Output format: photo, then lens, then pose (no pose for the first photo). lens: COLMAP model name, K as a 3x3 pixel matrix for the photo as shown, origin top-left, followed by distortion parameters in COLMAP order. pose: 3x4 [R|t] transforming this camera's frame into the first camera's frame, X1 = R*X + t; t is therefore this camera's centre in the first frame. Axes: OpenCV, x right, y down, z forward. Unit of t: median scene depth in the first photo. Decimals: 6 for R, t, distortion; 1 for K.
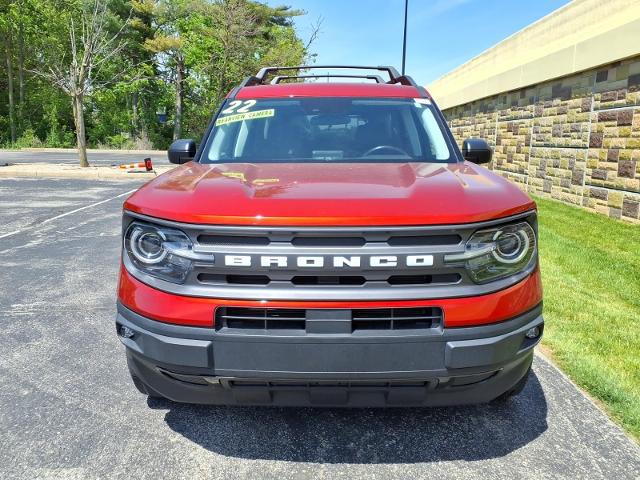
lens RADIAL K [[509.5, 0, 323.3], [0, 509.5, 241.1], [0, 0, 1]] dist [0.042932, -0.041814]
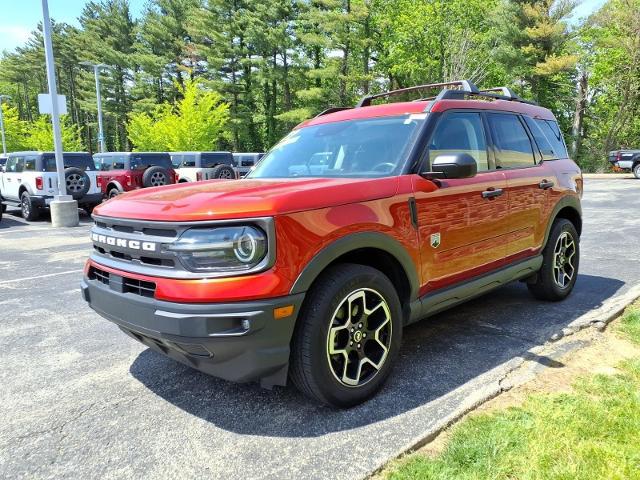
lens RADIAL K [[509.5, 0, 320.4], [0, 509.5, 246.0], [0, 0, 1]] dist [0.042932, -0.041814]
pose [[0.708569, 0.081162, -0.700958, 1.142563], [-0.107828, 0.994151, 0.006112, -0.016034], [0.697354, 0.071252, 0.713176, 0.271660]]
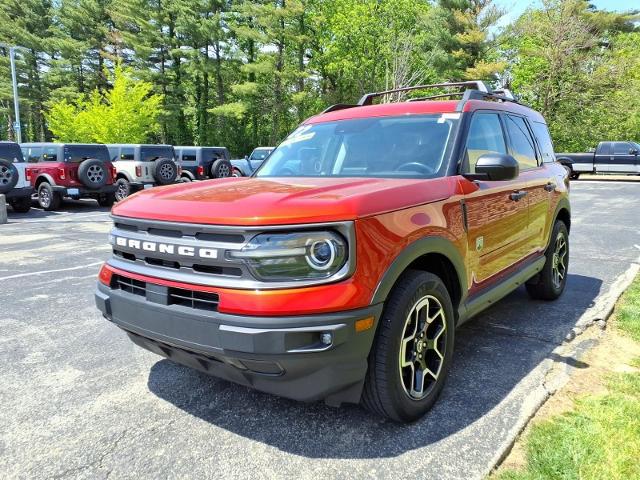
lens RADIAL K [[509.5, 0, 321.3], [0, 509.5, 244.9], [0, 0, 1]] dist [0.042932, -0.041814]
pose [[0.799776, 0.082120, -0.594655, 0.875028], [-0.105091, 0.994455, -0.004010, -0.003948], [0.591028, 0.065700, 0.803971, 0.145216]]
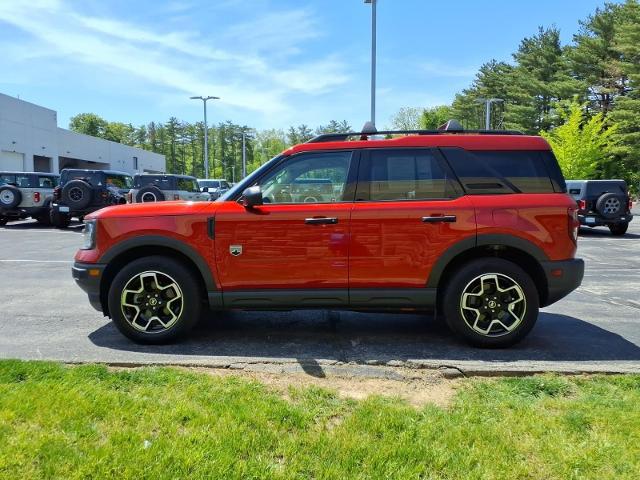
lens RADIAL K [[509.5, 0, 319.3], [0, 509.5, 237.6], [0, 0, 1]] dist [0.042932, -0.041814]
pose [[-0.030479, 0.067710, -0.997239, 2.220459], [-0.197074, 0.977711, 0.072408, -0.292371], [0.979915, 0.198736, -0.016456, 1.744085]]
